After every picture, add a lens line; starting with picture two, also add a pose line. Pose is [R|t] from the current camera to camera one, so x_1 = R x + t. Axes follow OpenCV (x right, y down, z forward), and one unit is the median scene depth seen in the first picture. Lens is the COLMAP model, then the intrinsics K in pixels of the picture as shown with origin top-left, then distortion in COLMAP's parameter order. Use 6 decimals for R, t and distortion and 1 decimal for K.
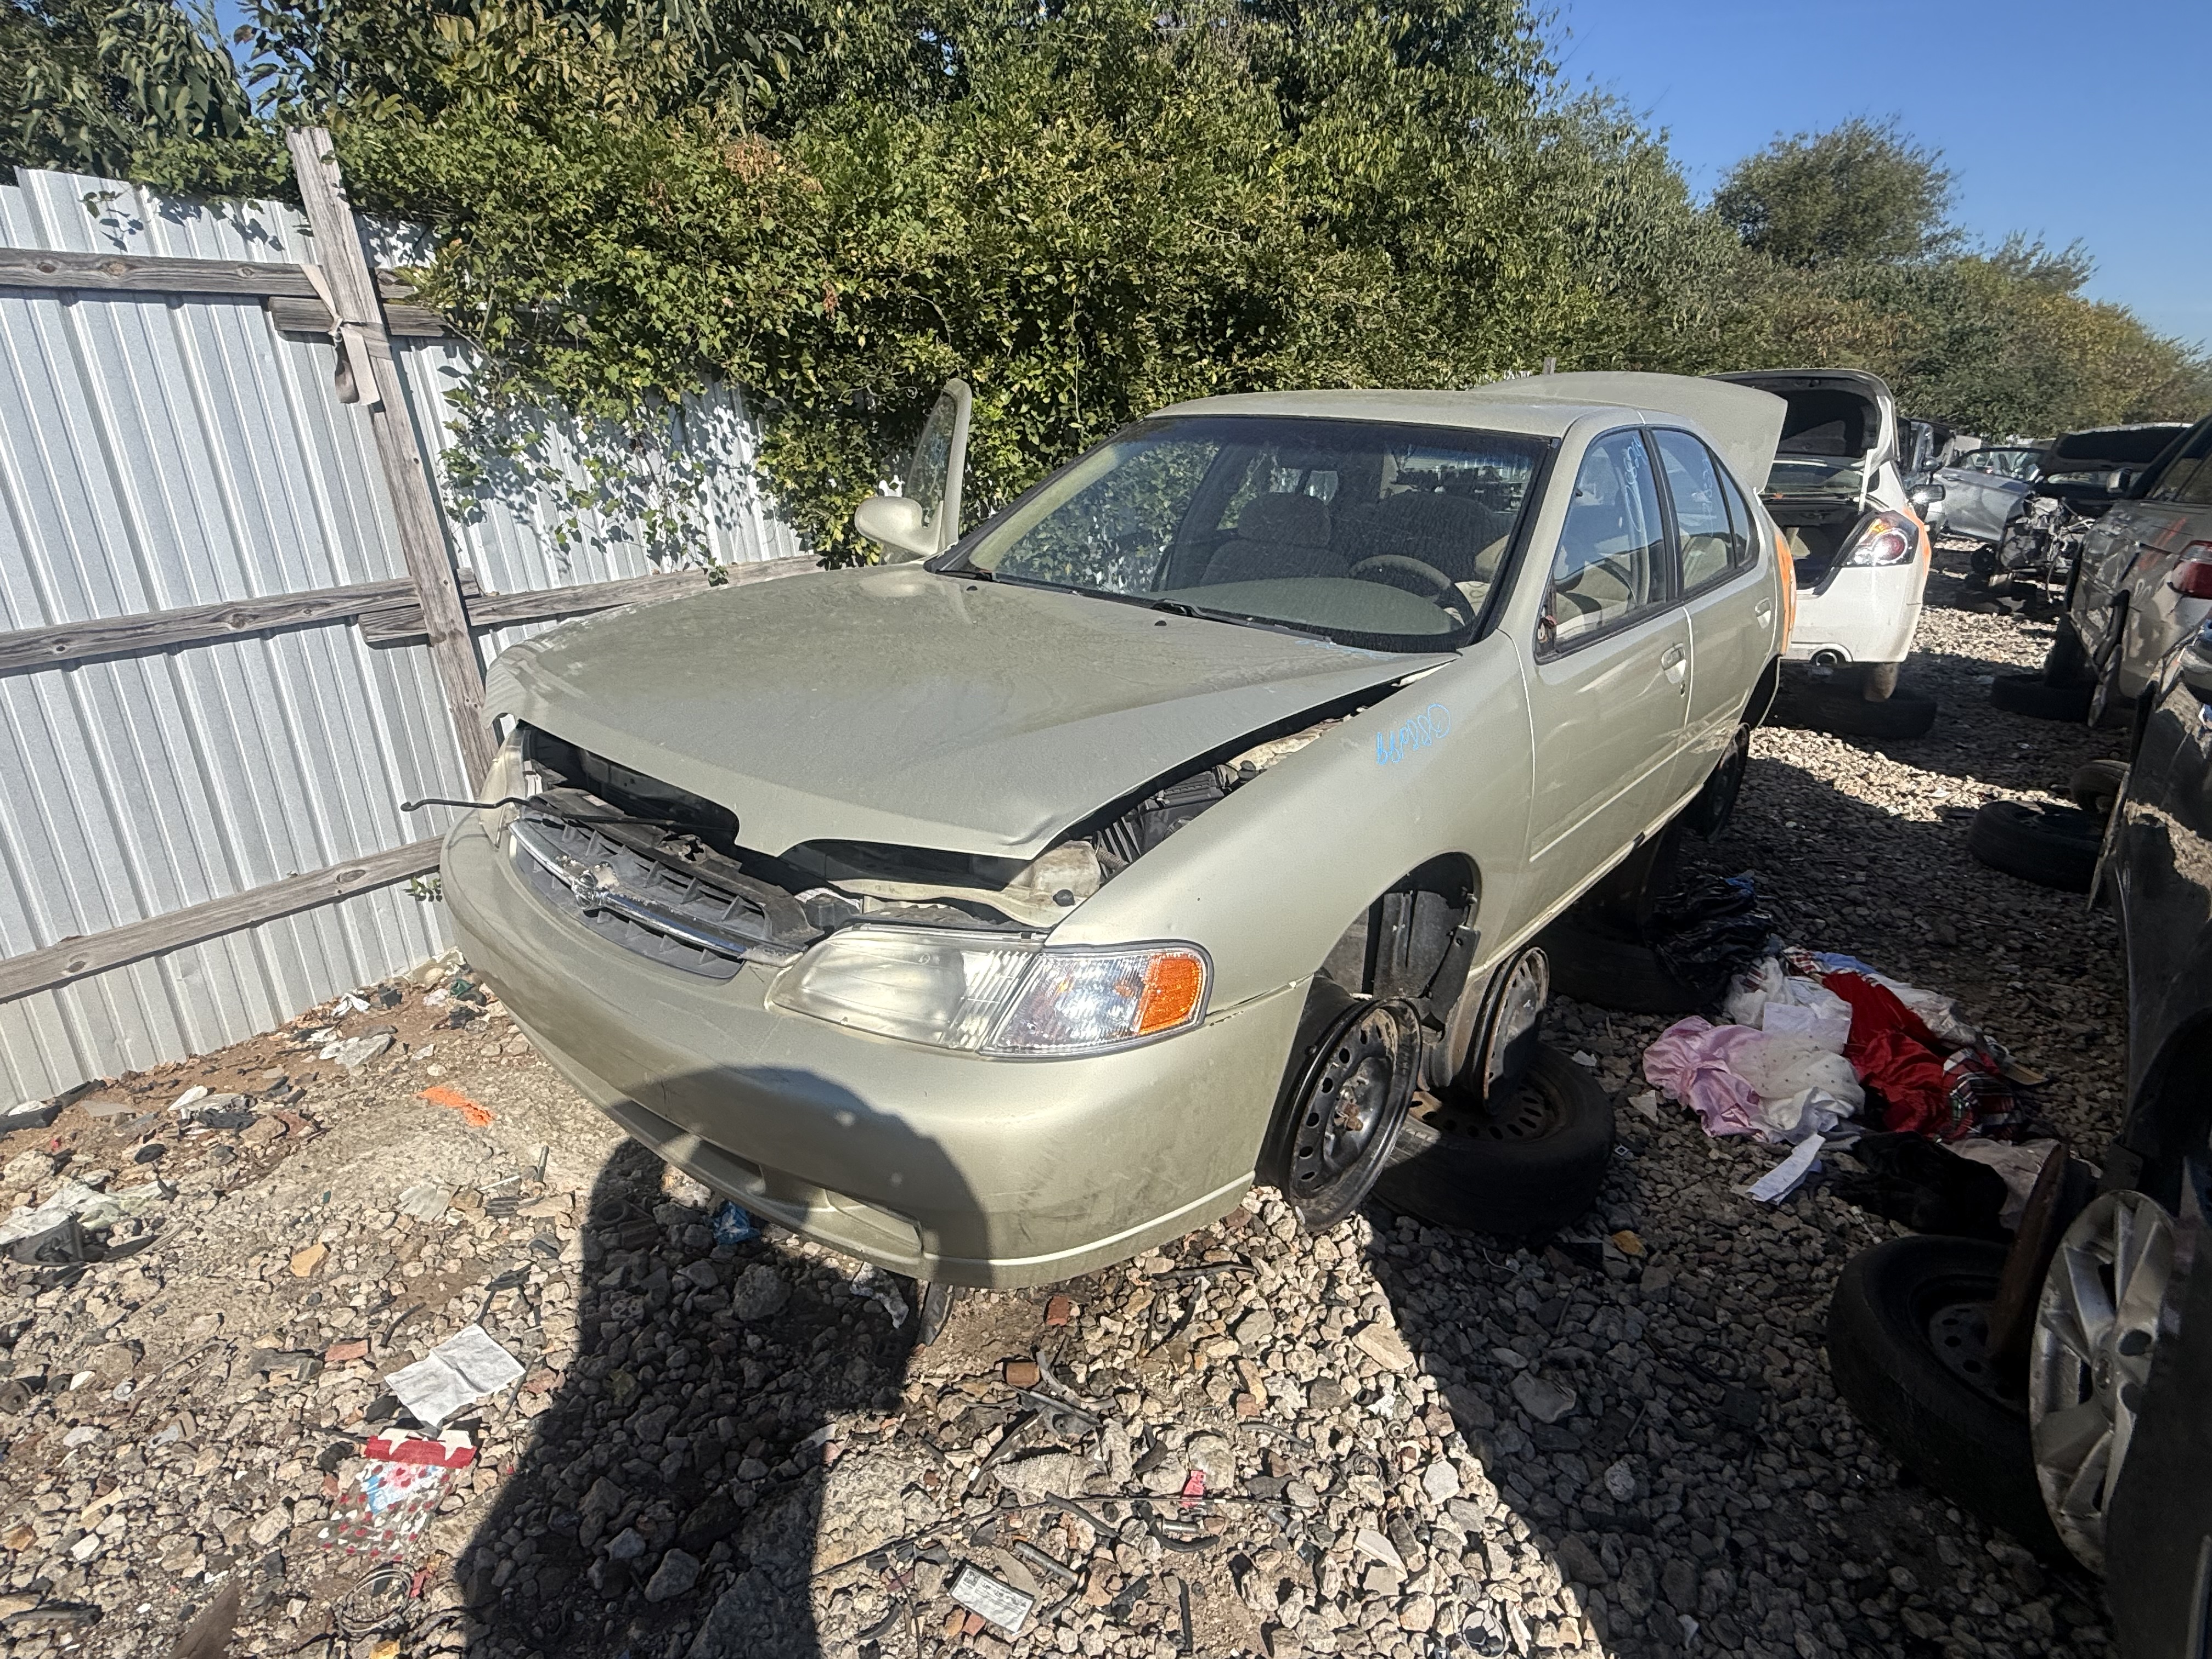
lens RADIAL K [[1167.0, 0, 1105.7], [0, 1167.0, 832.9], [0, 0, 1]] dist [0.001877, -0.001557]
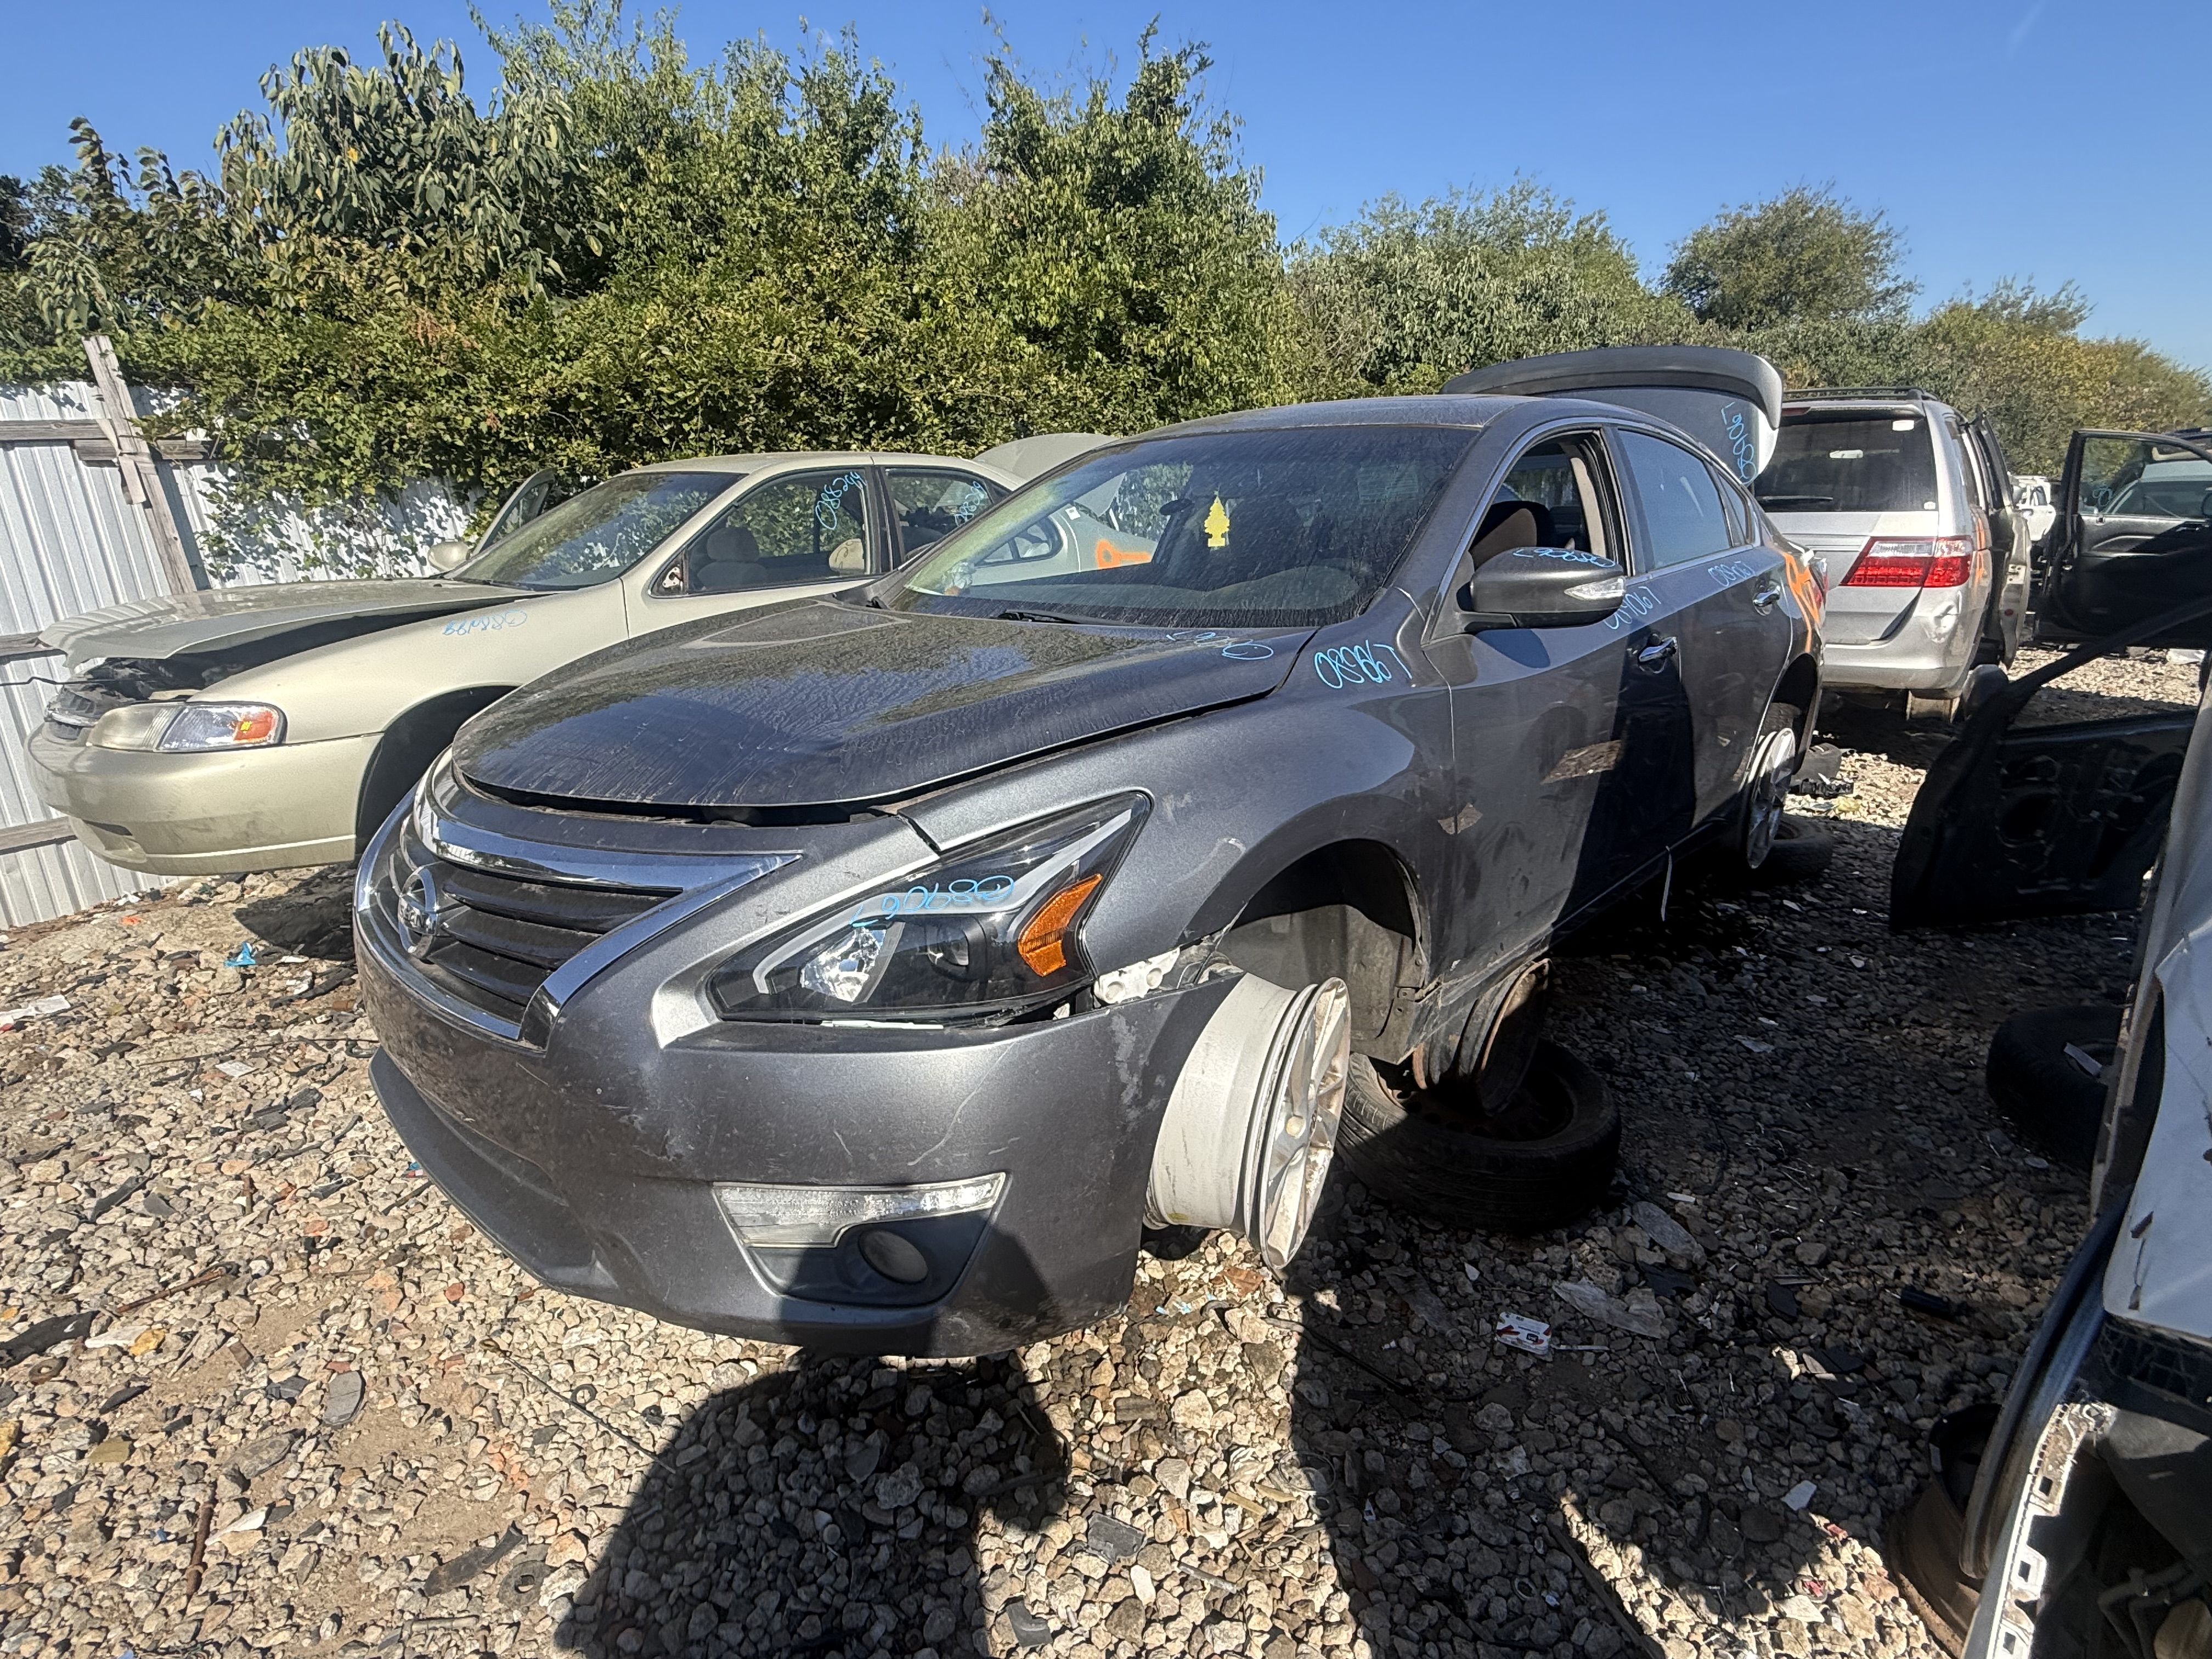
lens RADIAL K [[1167.0, 0, 1107.0], [0, 1167.0, 824.1], [0, 0, 1]] dist [0.001877, -0.001557]
pose [[0.997089, -0.040437, -0.064635, 0.645252], [0.035080, 0.996018, -0.081963, 0.201823], [0.067692, 0.079457, 0.994537, -0.371319]]
